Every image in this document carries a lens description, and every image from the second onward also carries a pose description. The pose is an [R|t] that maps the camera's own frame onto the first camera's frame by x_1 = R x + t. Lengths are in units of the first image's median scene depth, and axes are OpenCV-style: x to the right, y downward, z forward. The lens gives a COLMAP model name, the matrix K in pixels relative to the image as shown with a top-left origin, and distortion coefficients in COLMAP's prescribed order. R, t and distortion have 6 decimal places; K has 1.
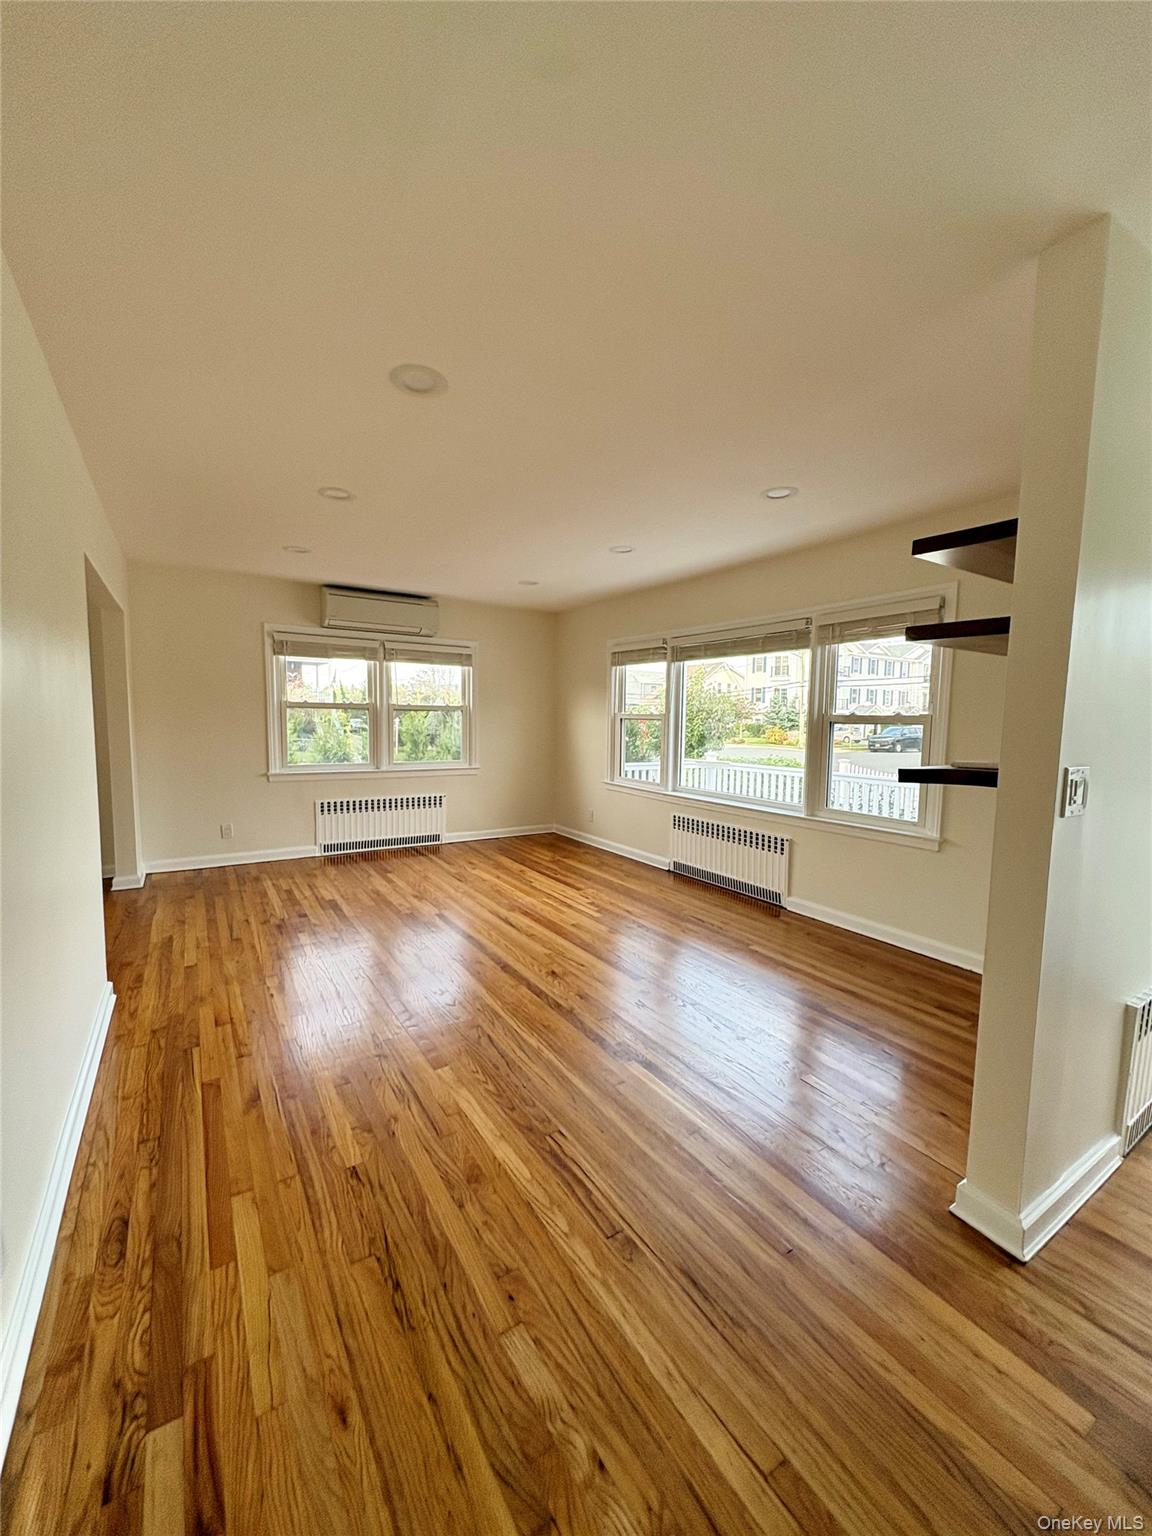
lens RADIAL K [[608.3, 0, 582.3], [0, 608.3, 768.5], [0, 0, 1]] dist [-0.003045, 0.000045]
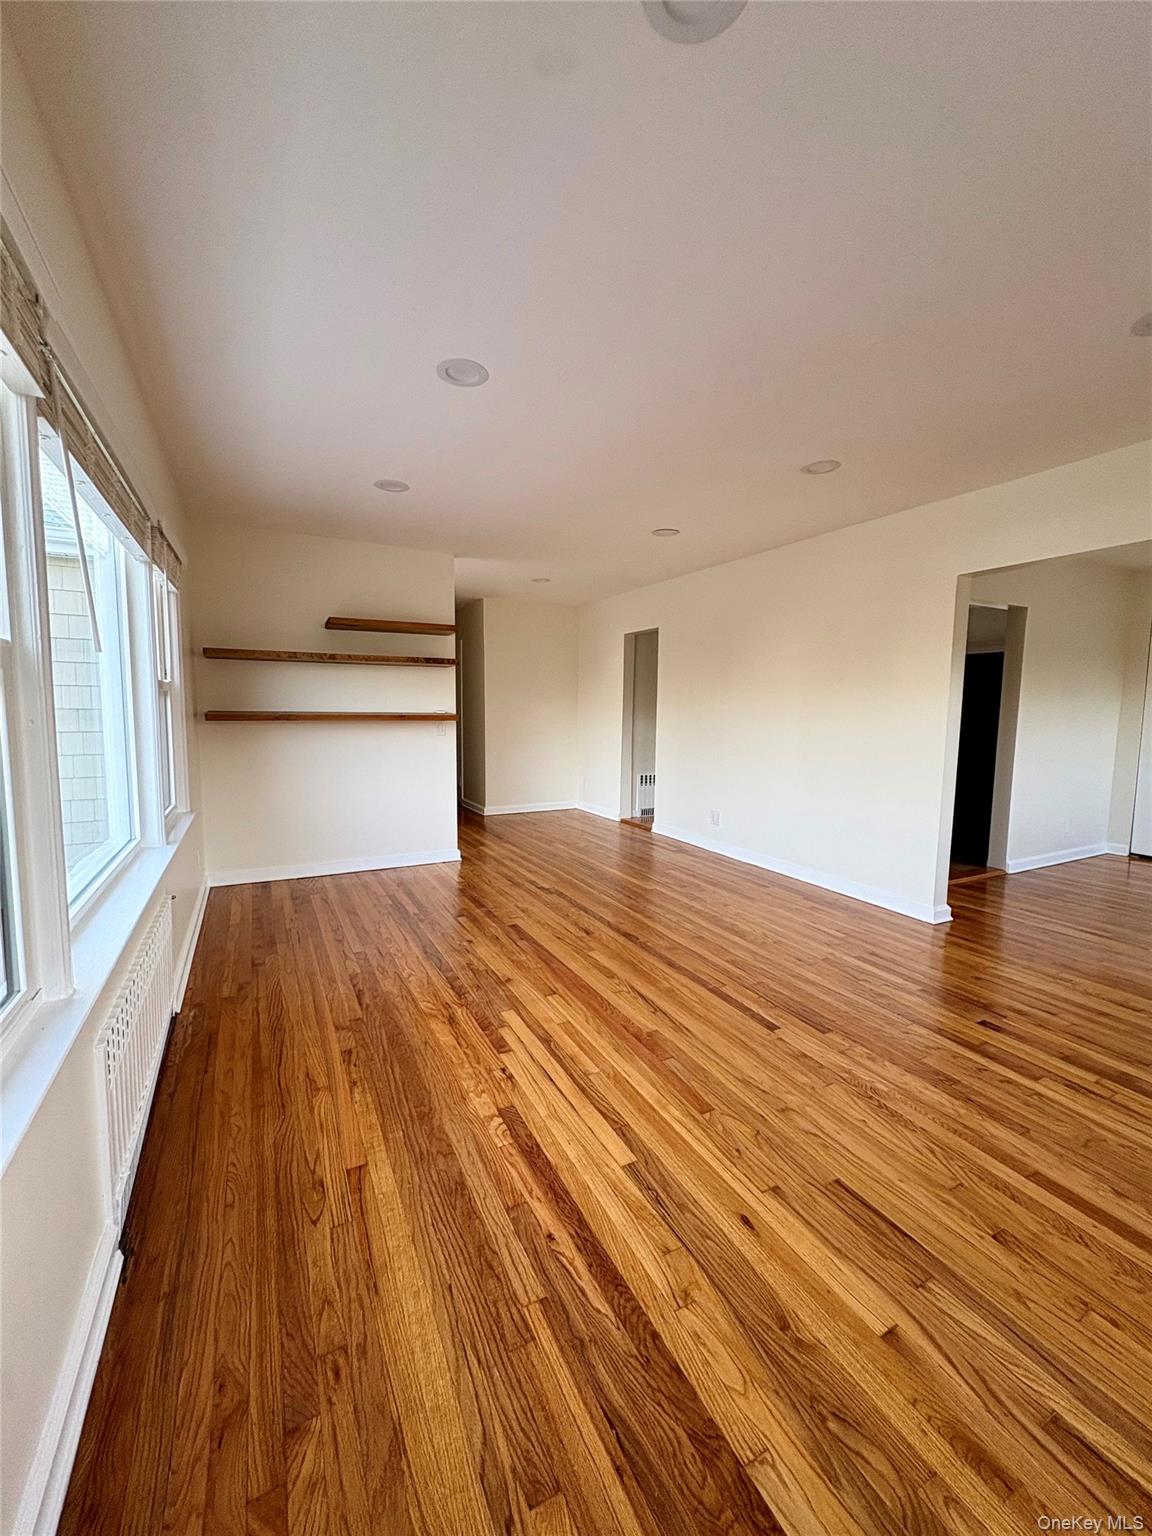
lens RADIAL K [[608.3, 0, 566.4], [0, 608.3, 765.8], [0, 0, 1]] dist [-0.003045, 0.000045]
pose [[-0.993085, -0.036056, 0.111723, -0.093663], [-0.015548, 0.983680, 0.179254, -0.115403], [-0.116363, 0.176277, -0.977439, 1.573587]]
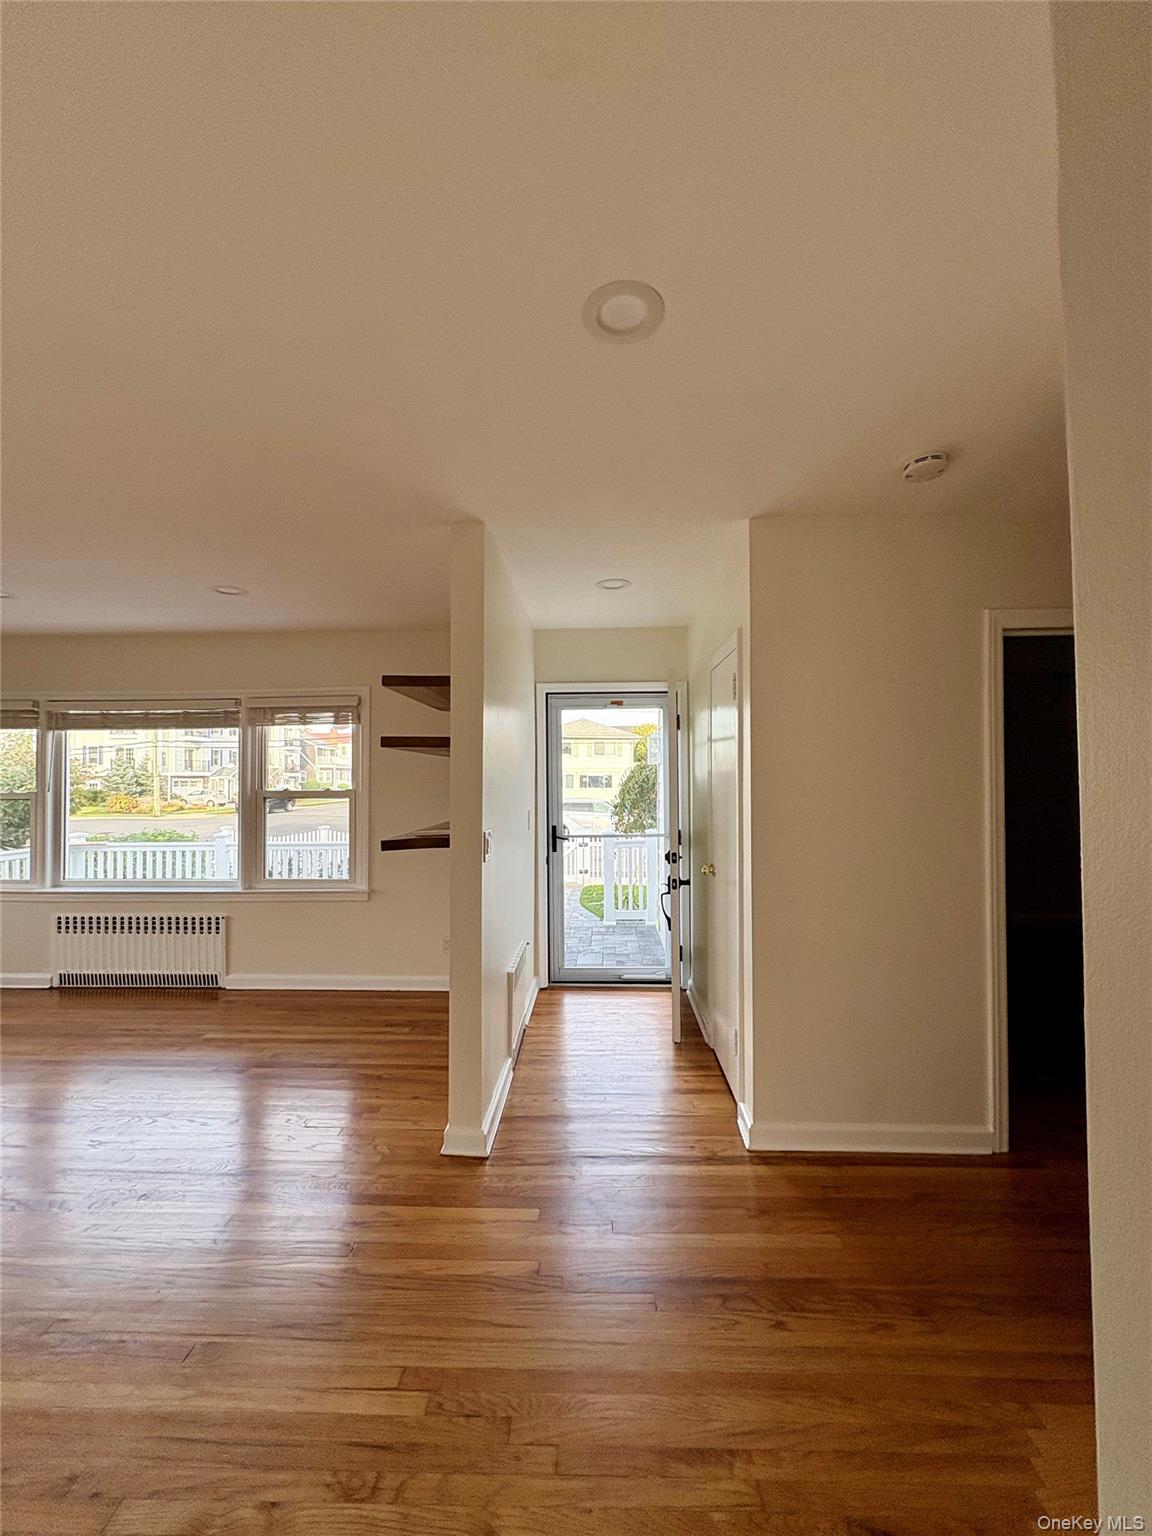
lens RADIAL K [[608.3, 0, 575.4], [0, 608.3, 773.3], [0, 0, 1]] dist [-0.003045, 0.000045]
pose [[0.573428, -0.009915, 0.819196, -0.147956], [0.084710, 0.995285, -0.047250, -0.021797], [-0.814865, 0.096489, 0.571564, -0.057018]]
